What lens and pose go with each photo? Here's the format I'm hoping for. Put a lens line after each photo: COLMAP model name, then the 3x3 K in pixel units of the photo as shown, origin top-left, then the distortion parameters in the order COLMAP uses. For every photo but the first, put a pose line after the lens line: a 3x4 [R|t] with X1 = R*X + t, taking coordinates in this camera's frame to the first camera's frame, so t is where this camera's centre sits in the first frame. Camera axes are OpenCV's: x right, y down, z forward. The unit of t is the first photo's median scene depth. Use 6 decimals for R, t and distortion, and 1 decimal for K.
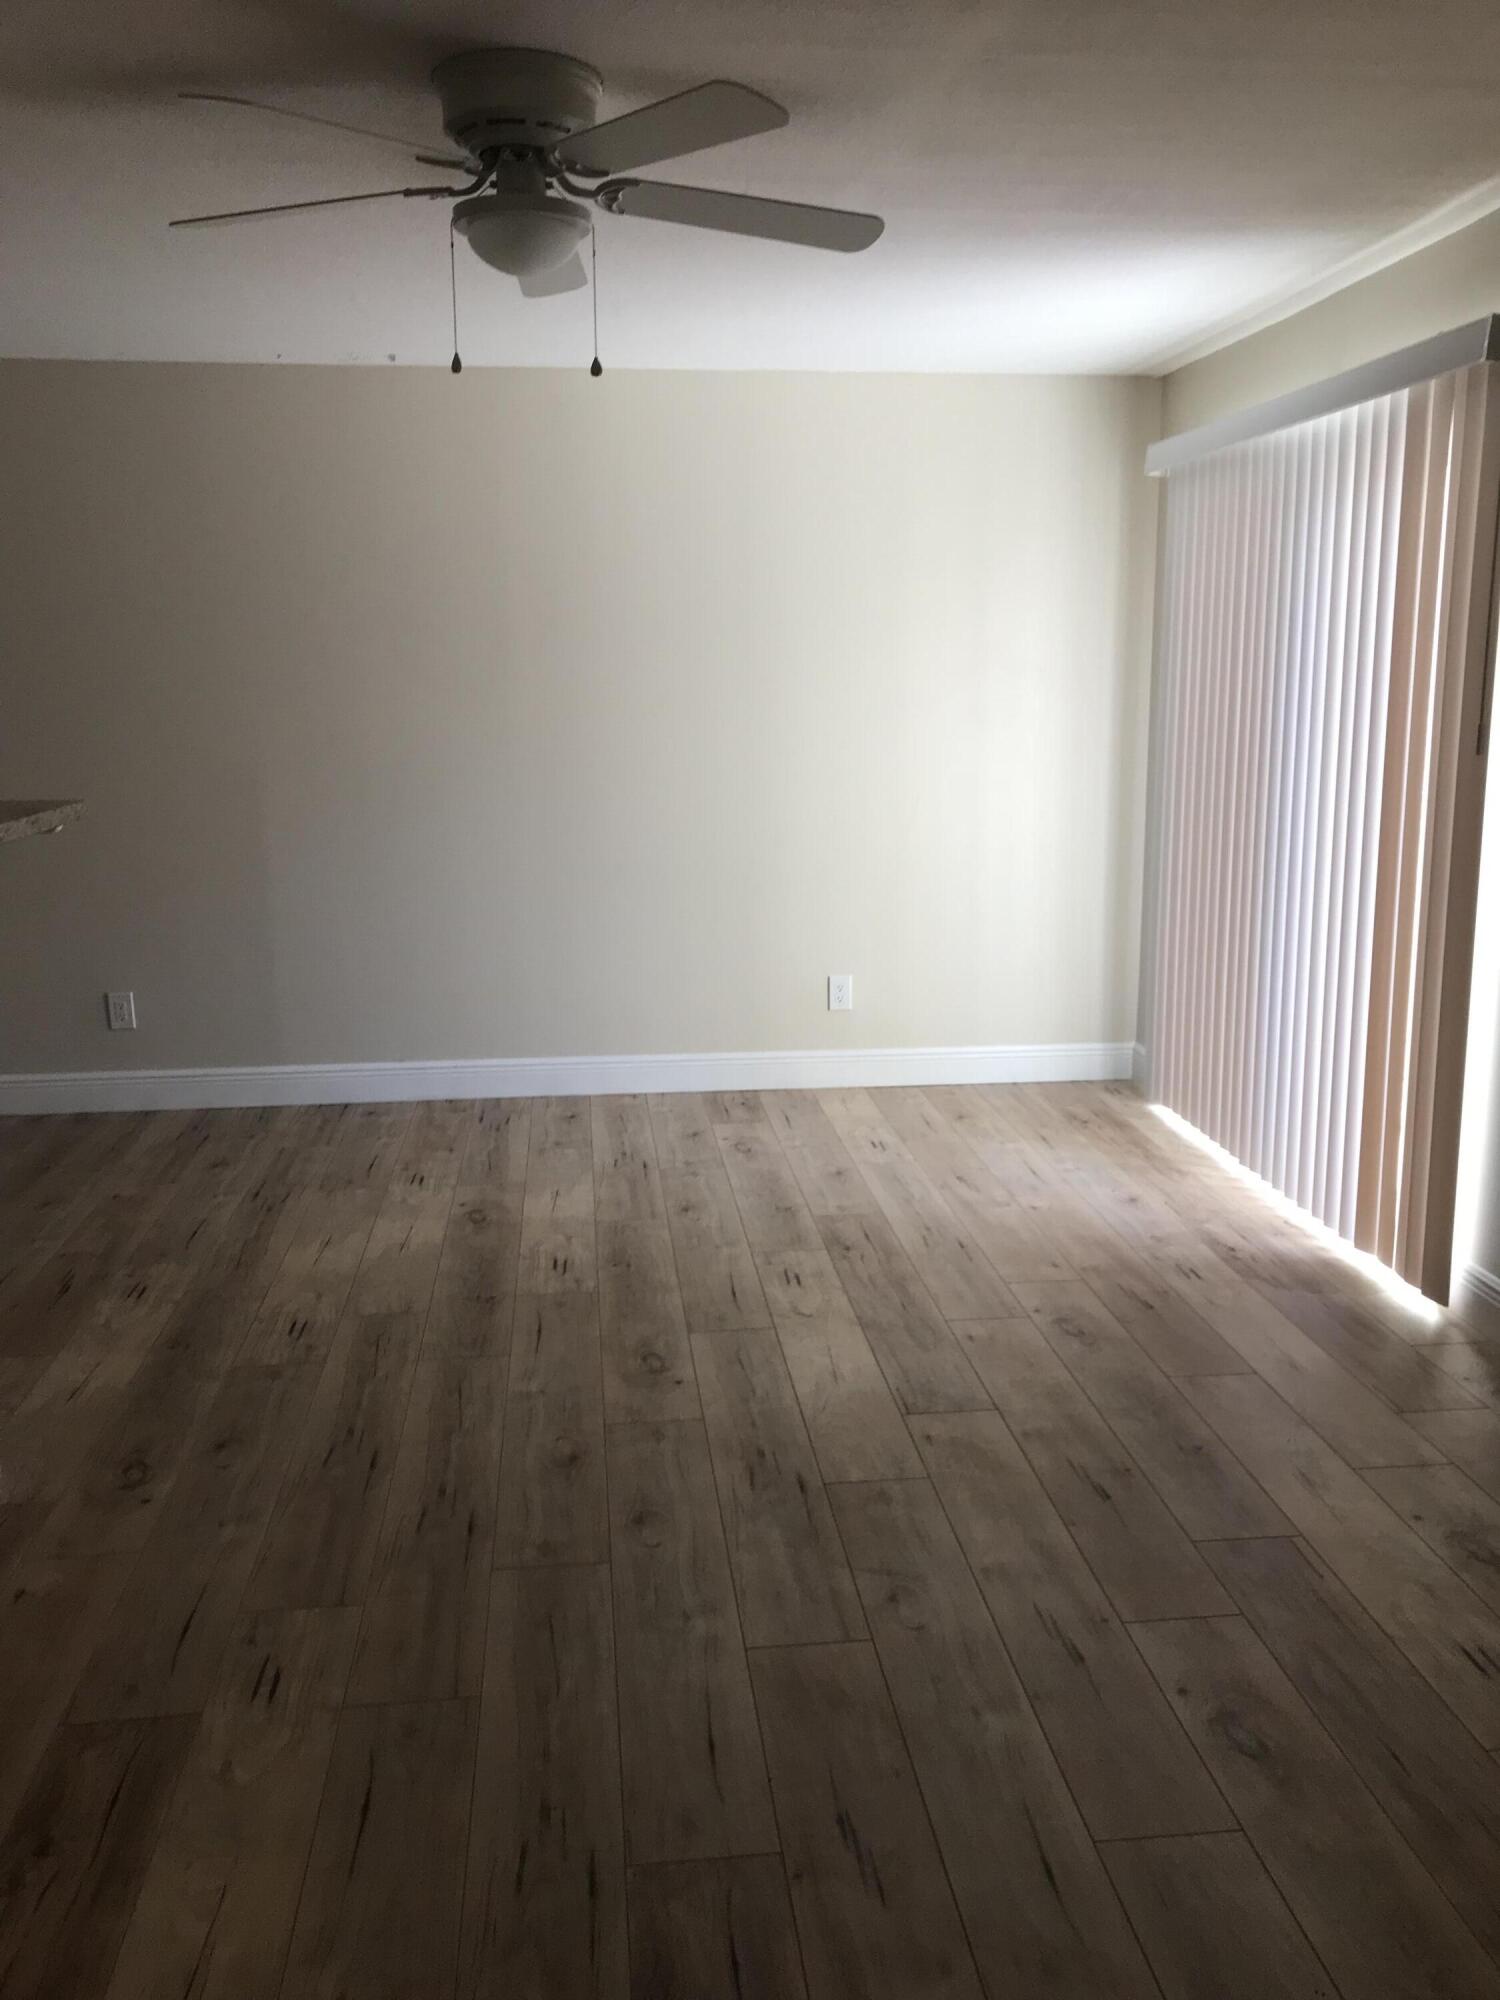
lens RADIAL K [[1628.7, 0, 741.0], [0, 1628.7, 1000.9], [0, 0, 1]] dist [0.030639, -0.017741]
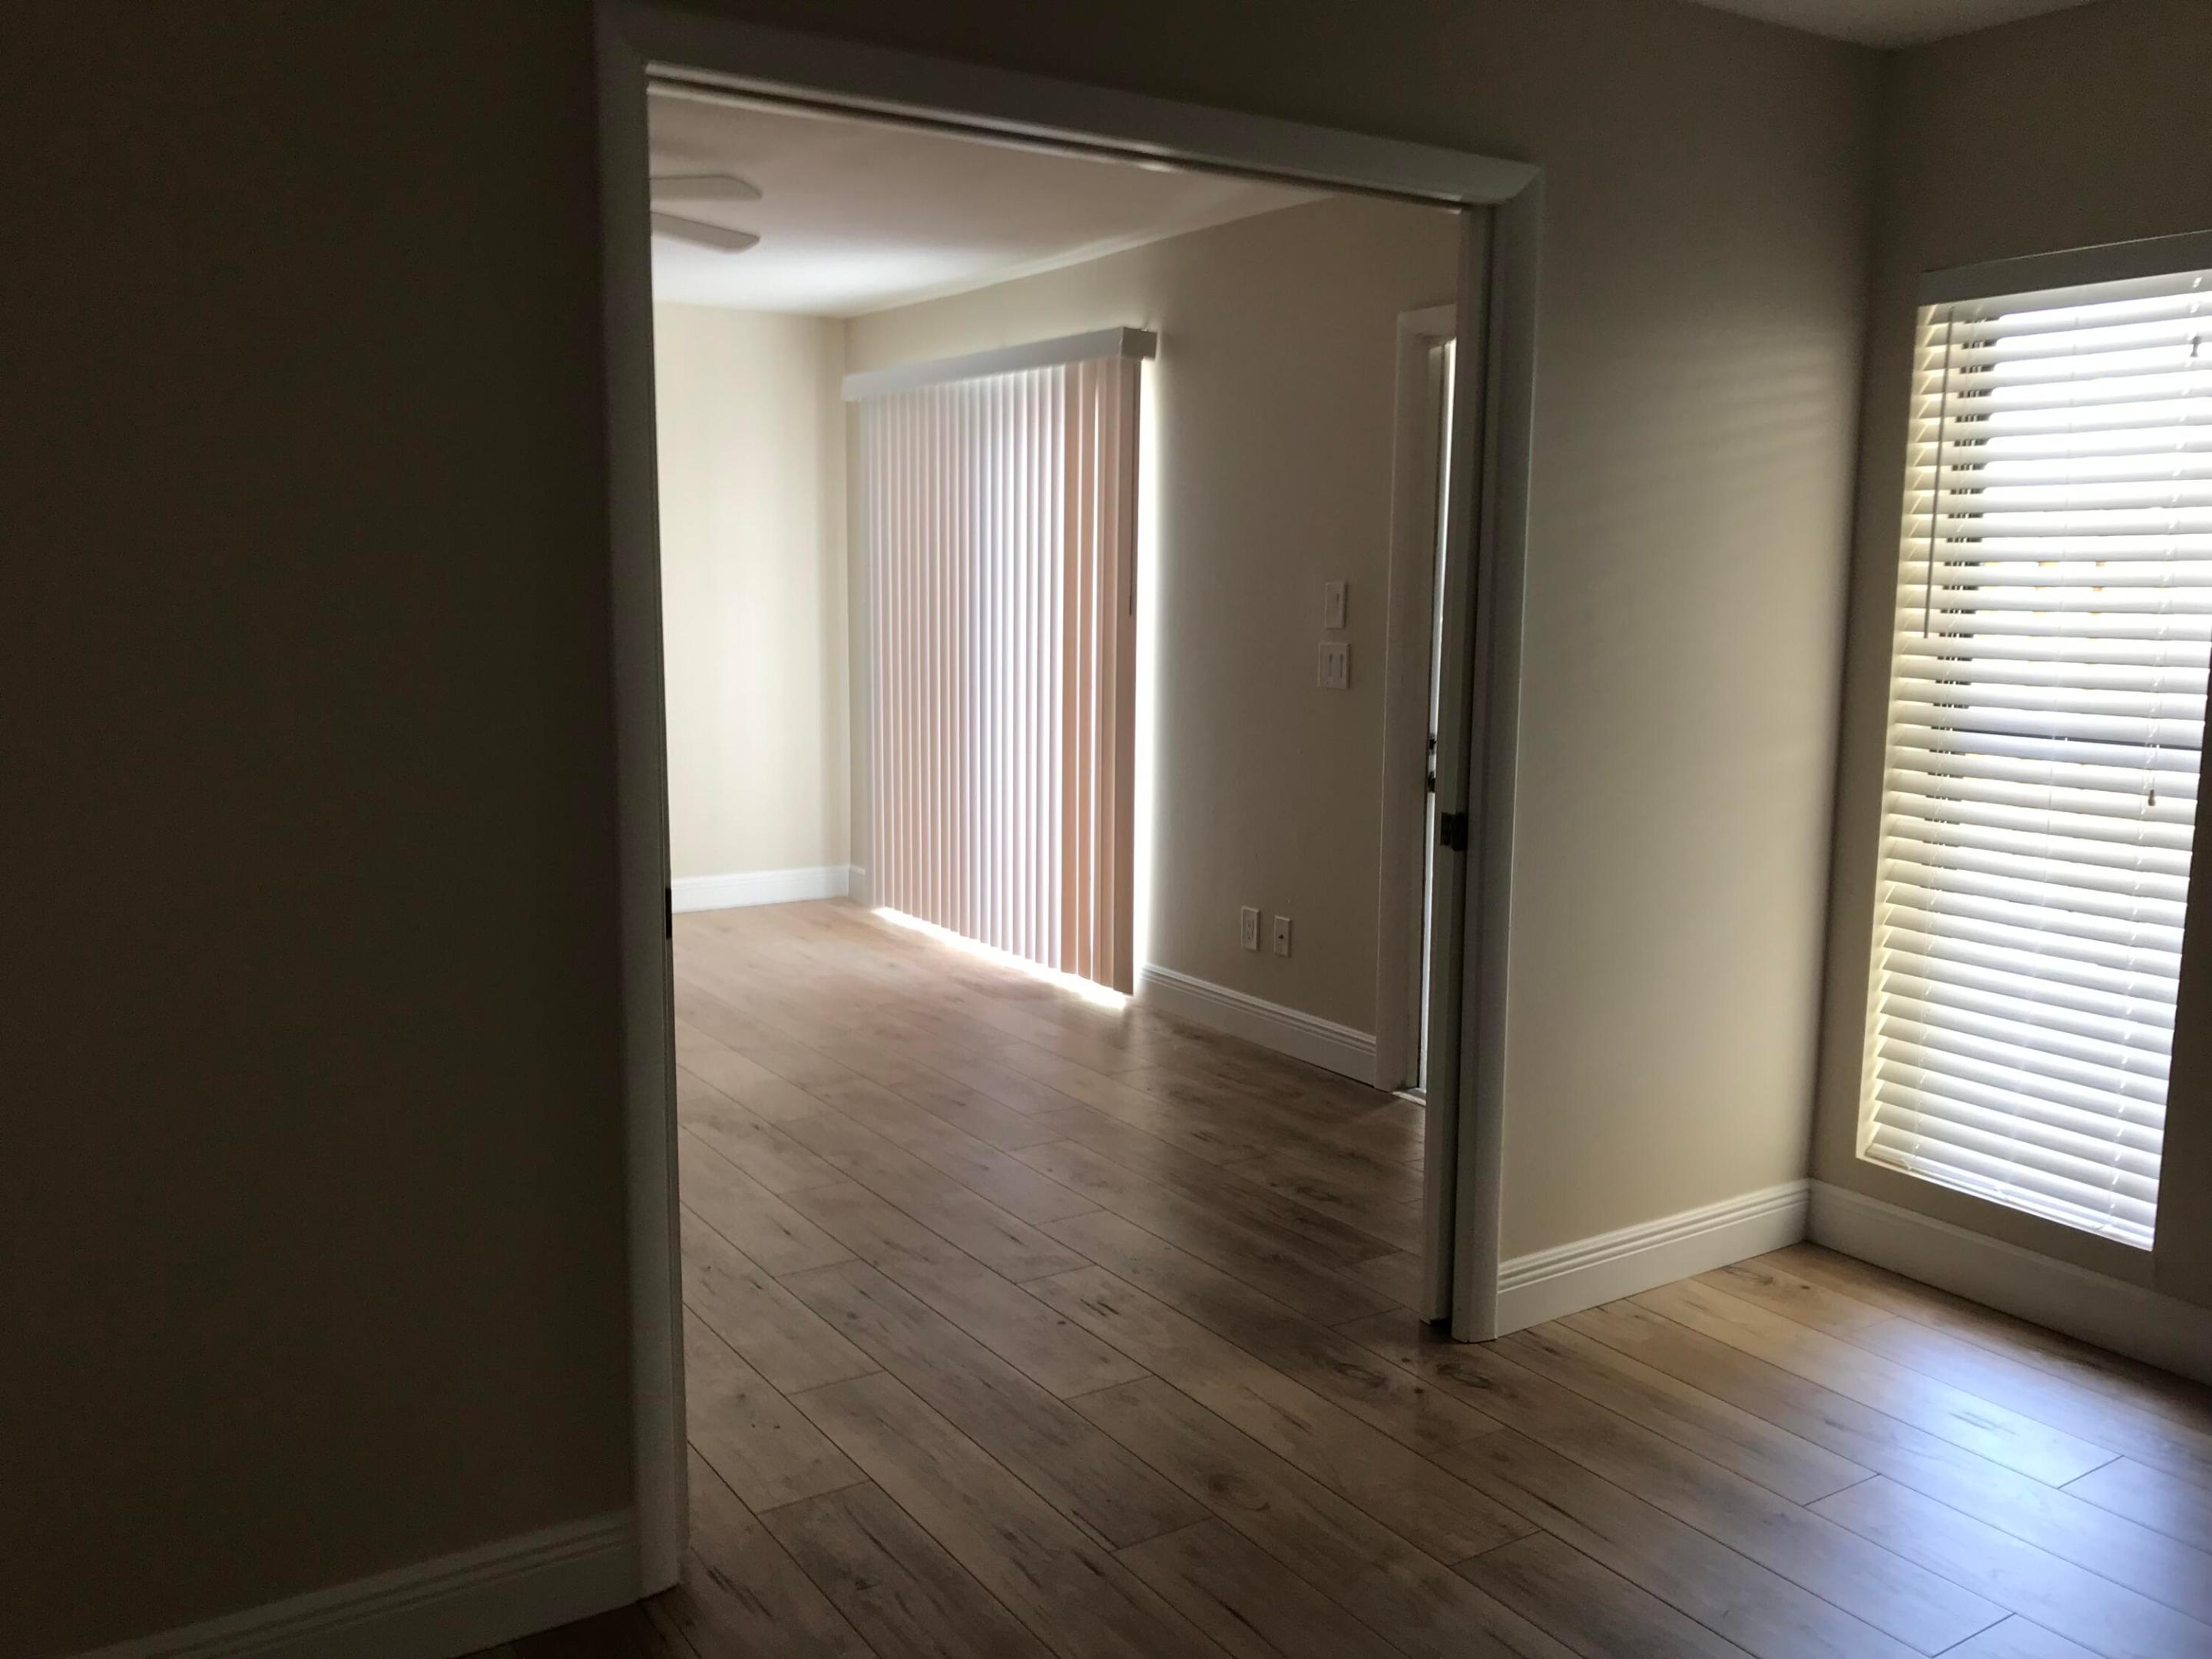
lens RADIAL K [[1801.4, 0, 1112.3], [0, 1801.4, 833.4], [0, 0, 1]] dist [0.030639, -0.017741]
pose [[0.884679, -0.051852, 0.463308, -0.285117], [0.076279, 0.996502, -0.034129, 0.090401], [-0.459918, 0.065534, 0.885540, -0.370498]]
